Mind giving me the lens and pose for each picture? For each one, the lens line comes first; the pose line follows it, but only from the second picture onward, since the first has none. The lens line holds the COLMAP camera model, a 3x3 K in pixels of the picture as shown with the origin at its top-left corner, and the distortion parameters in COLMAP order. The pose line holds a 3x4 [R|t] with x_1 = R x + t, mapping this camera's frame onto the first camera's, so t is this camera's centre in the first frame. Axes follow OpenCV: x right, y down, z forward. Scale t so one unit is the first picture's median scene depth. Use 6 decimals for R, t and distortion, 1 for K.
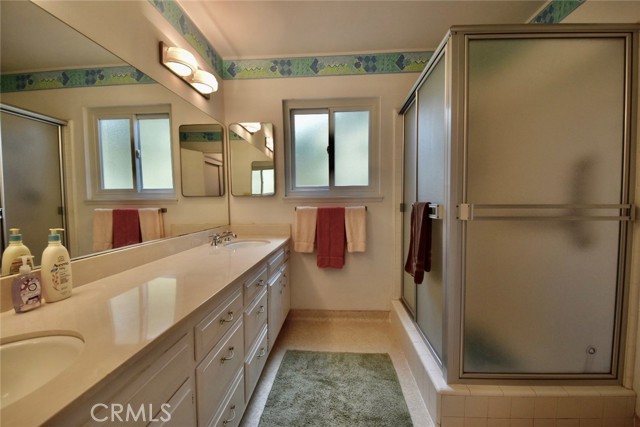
lens RADIAL K [[280.2, 0, 321.8], [0, 280.2, 213.9], [0, 0, 1]] dist [-0.004135, -0.000419]
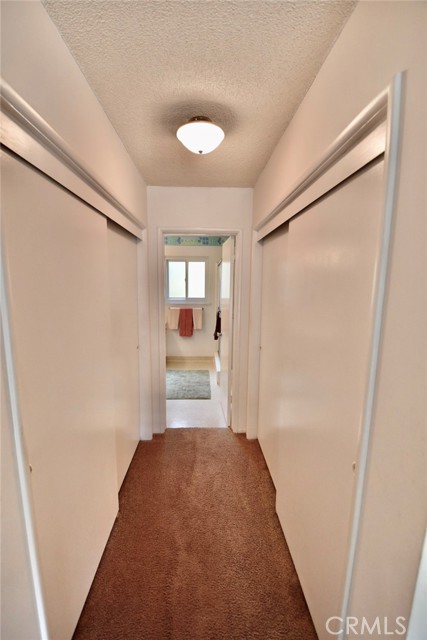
lens RADIAL K [[280.2, 0, 211.6], [0, 280.2, 322.1], [0, 0, 1]] dist [-0.004135, -0.000419]
pose [[0.995243, 0.007430, 0.097136, 0.018902], [-0.016230, 0.995799, 0.090117, -0.112958], [-0.096059, -0.091265, 0.991183, -1.135296]]
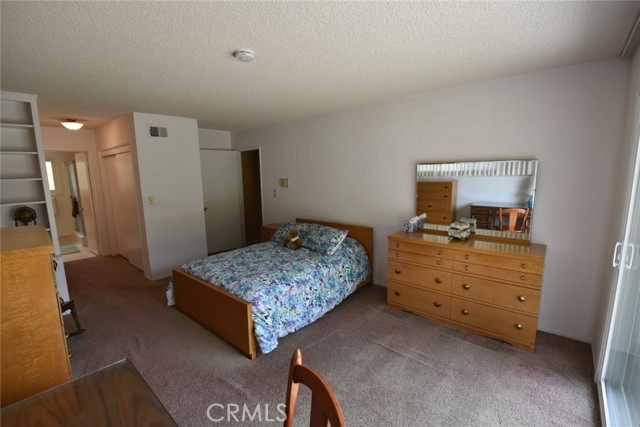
lens RADIAL K [[280.2, 0, 319.6], [0, 280.2, 214.8], [0, 0, 1]] dist [-0.004135, -0.000419]
pose [[0.620226, -0.120213, 0.775157, -0.608780], [0.052792, 0.992344, 0.111655, 0.019044], [-0.782645, -0.028329, 0.621824, -3.614285]]
